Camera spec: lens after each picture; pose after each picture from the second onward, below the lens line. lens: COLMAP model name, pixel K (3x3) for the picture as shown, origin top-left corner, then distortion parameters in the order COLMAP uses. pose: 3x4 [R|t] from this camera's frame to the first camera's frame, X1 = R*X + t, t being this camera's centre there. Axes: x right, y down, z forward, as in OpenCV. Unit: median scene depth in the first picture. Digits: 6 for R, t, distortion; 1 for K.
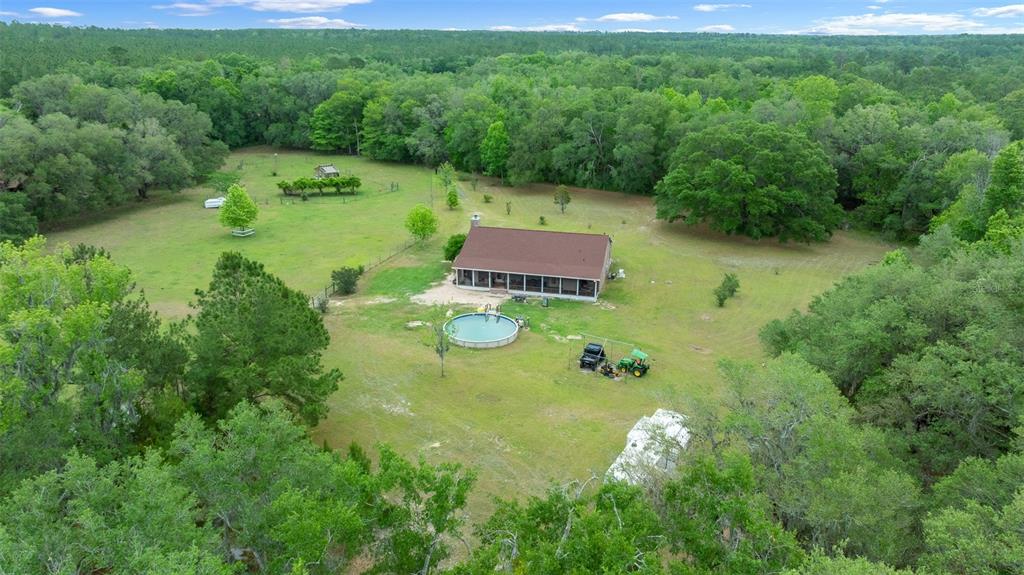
lens RADIAL K [[698.6, 0, 512.0], [0, 698.6, 287.5], [0, 0, 1]] dist [-0.024466, -0.001394]
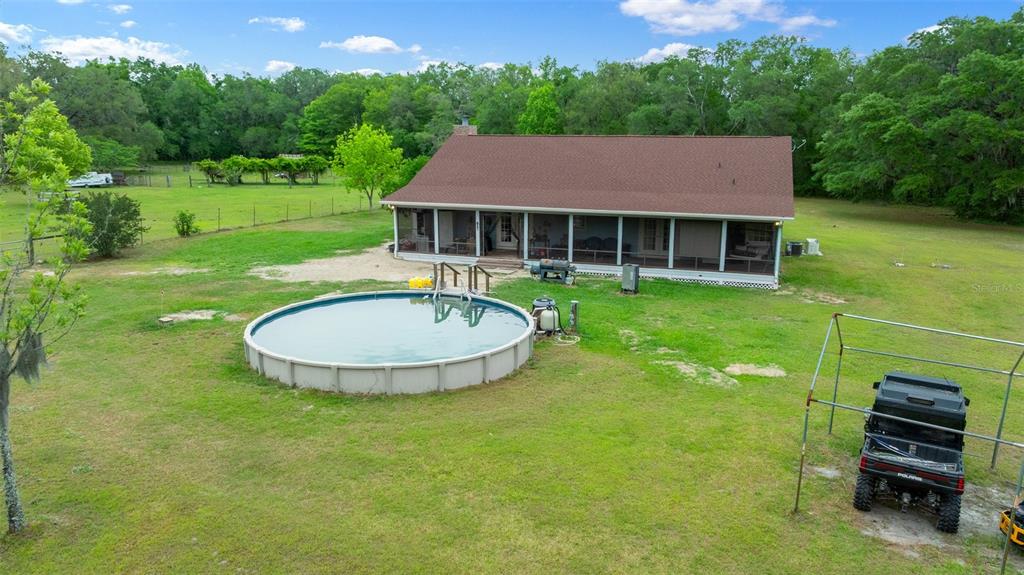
lens RADIAL K [[698.6, 0, 512.0], [0, 698.6, 287.5], [0, 0, 1]] dist [-0.024466, -0.001394]
pose [[0.995990, 0.014398, -0.088302, 0.020351], [-0.025952, 0.991024, -0.131141, 0.067546], [0.085622, 0.132907, 0.987423, 0.648789]]
